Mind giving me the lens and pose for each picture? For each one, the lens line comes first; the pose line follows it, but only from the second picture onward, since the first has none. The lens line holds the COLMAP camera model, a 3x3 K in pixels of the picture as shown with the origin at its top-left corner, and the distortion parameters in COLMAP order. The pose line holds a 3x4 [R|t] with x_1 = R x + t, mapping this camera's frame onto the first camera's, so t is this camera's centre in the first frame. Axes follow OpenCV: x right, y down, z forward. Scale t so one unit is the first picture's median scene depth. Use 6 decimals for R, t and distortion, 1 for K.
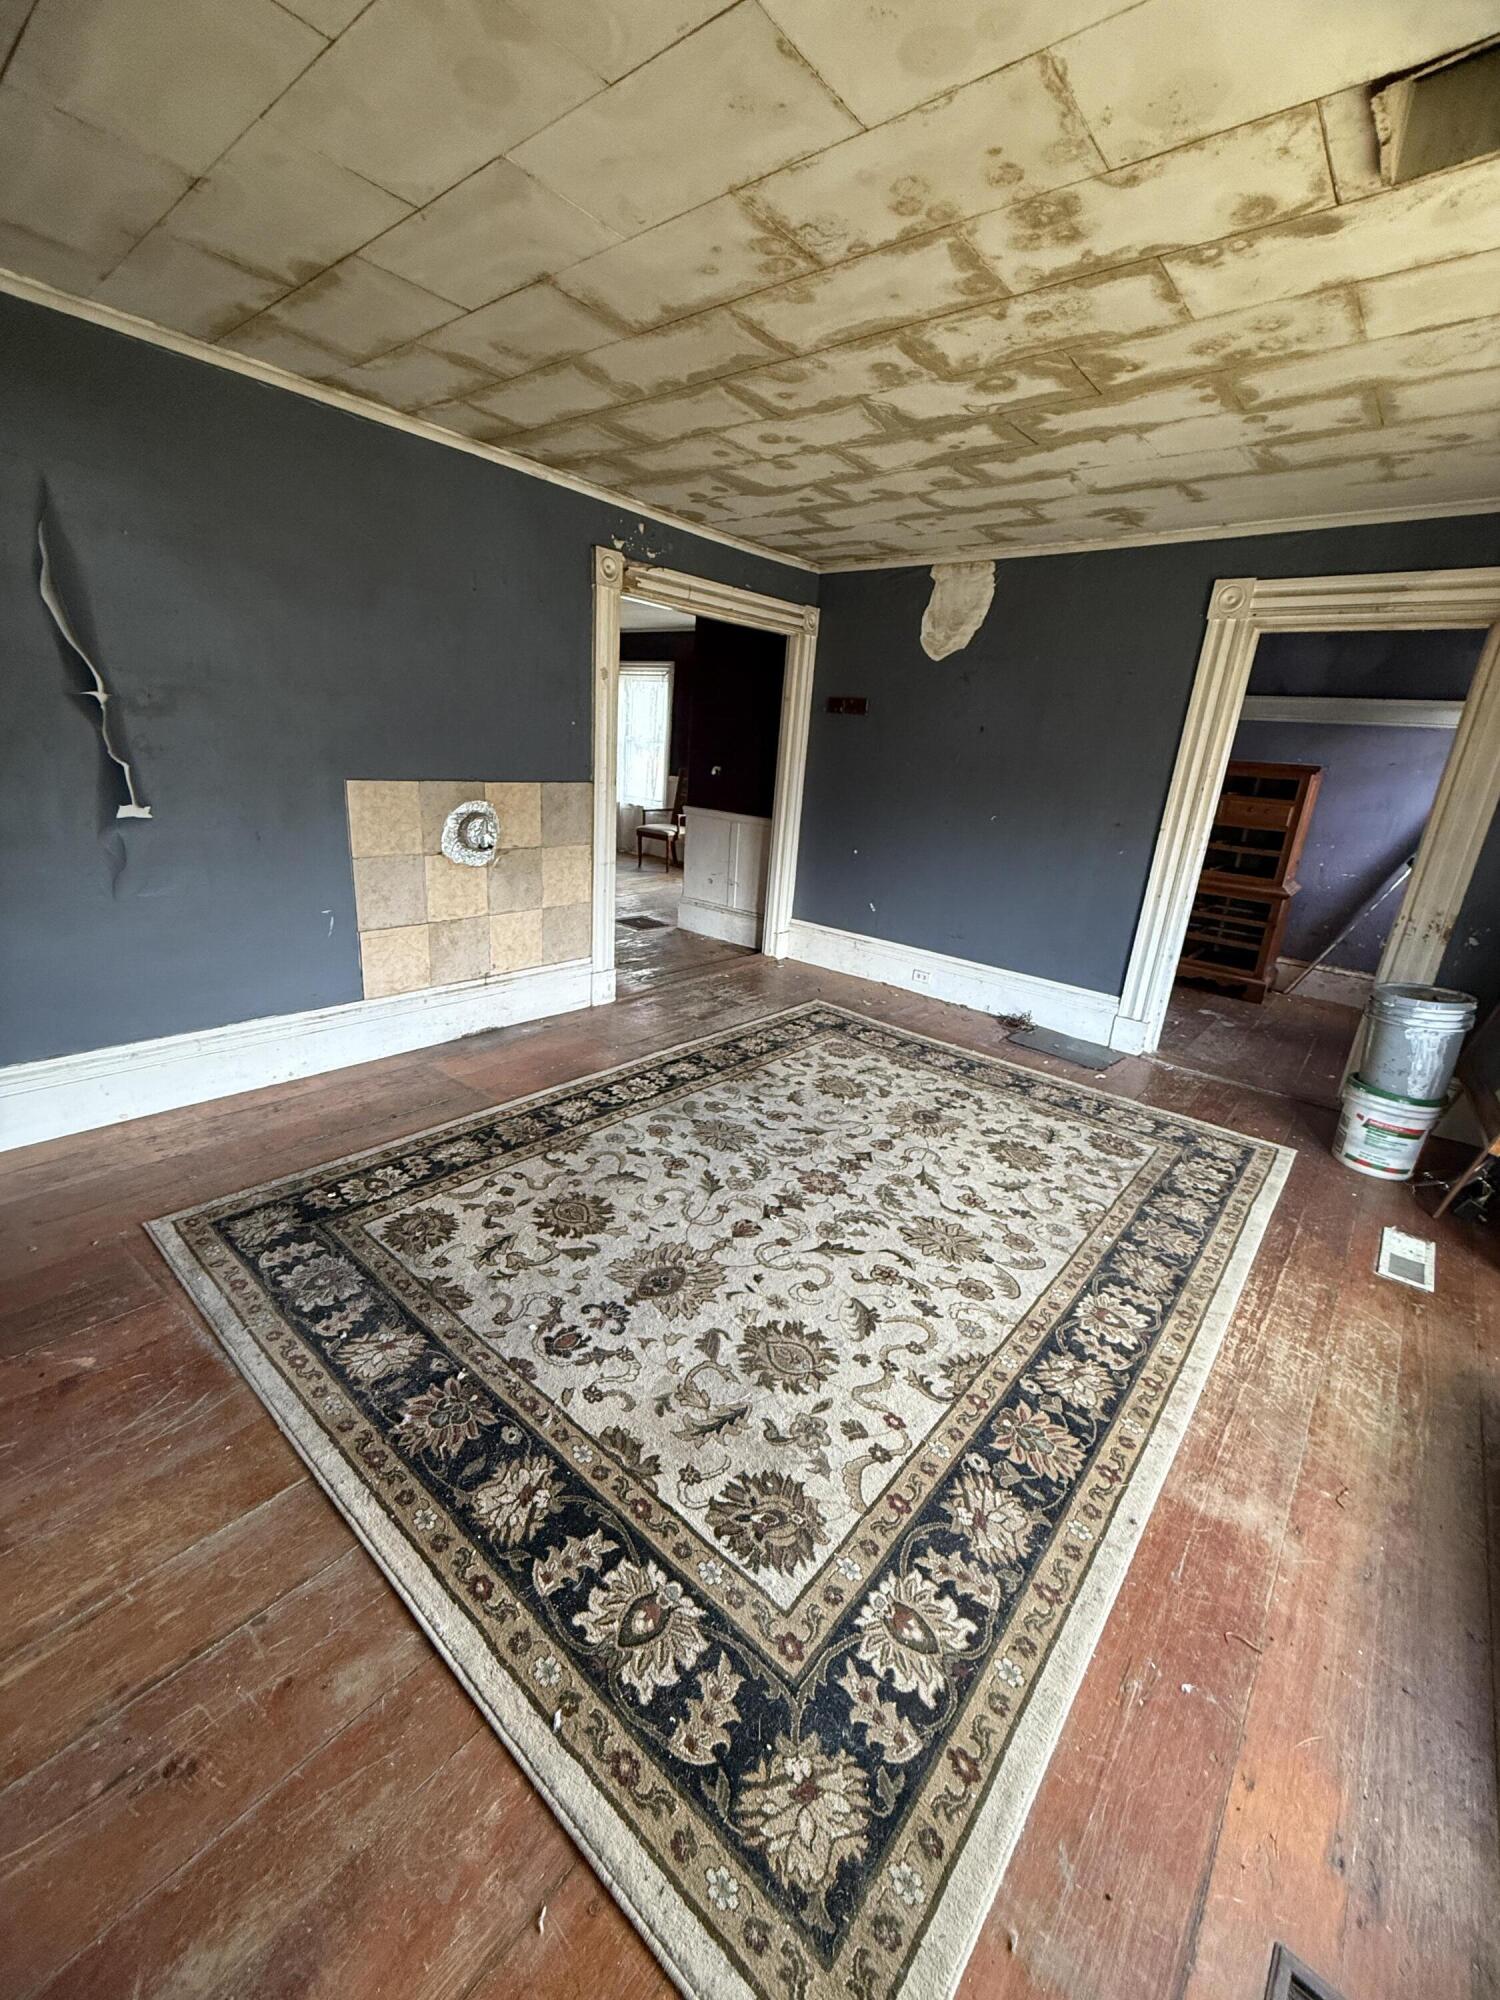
lens RADIAL K [[794.7, 0, 750.0], [0, 794.7, 1000.0], [0, 0, 1]] dist [0.001498, 0.000085]
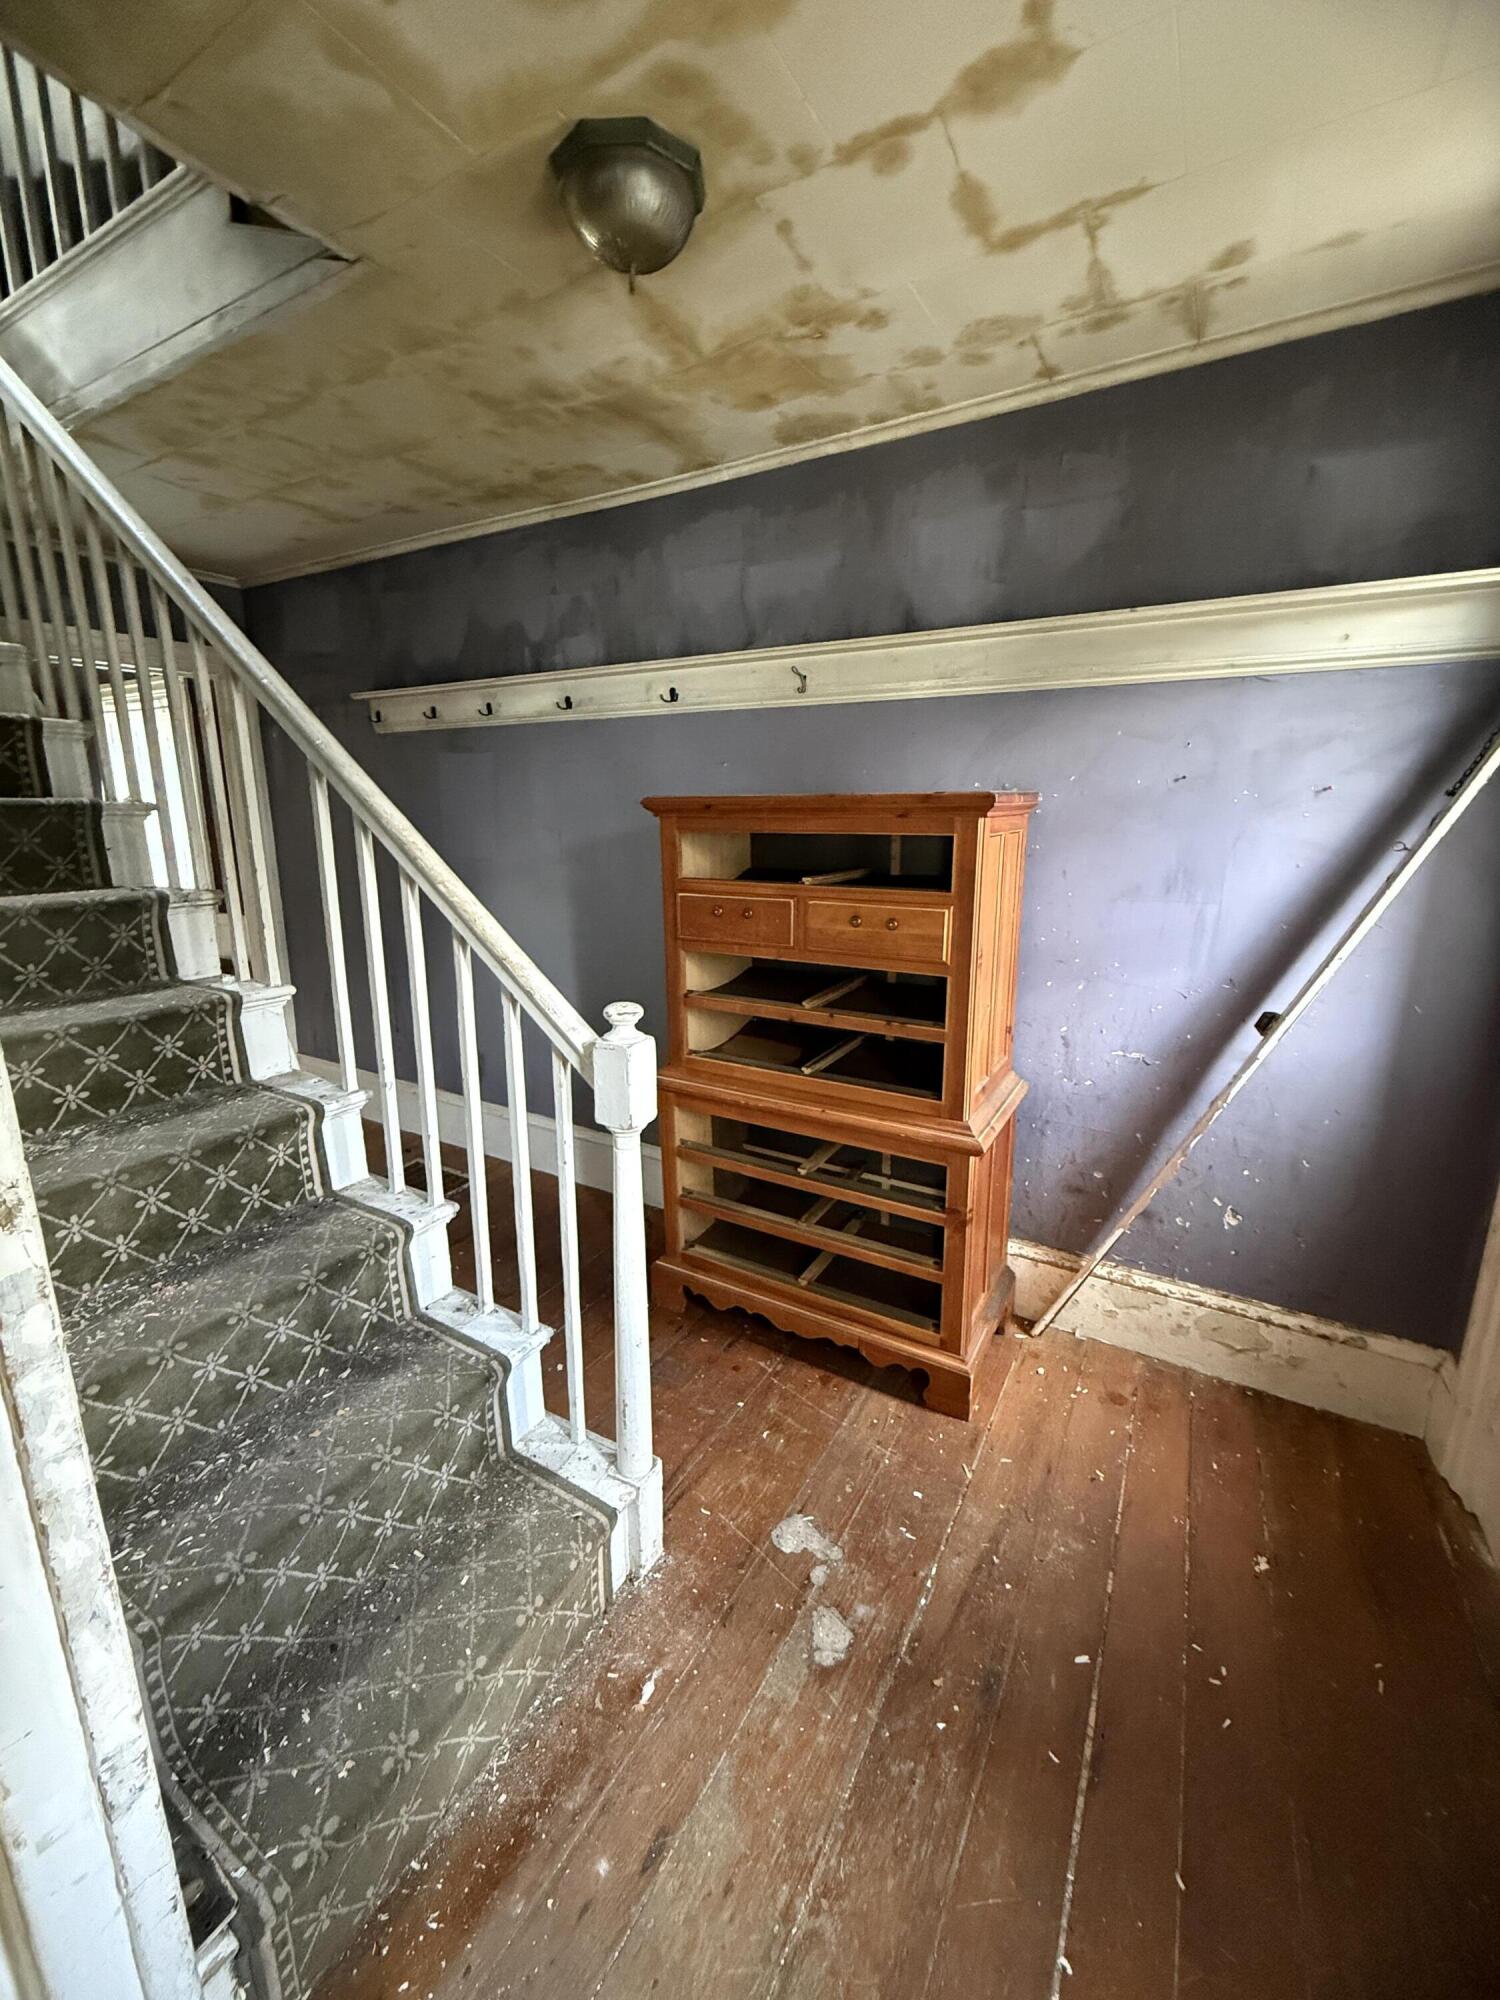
lens RADIAL K [[794.7, 0, 750.0], [0, 794.7, 1000.0], [0, 0, 1]] dist [0.001498, 0.000085]
pose [[0.982081, -0.109598, 0.153315, 0.526926], [0.121695, 0.989964, -0.071850, -0.183668], [-0.143902, 0.089220, 0.985562, 0.654593]]
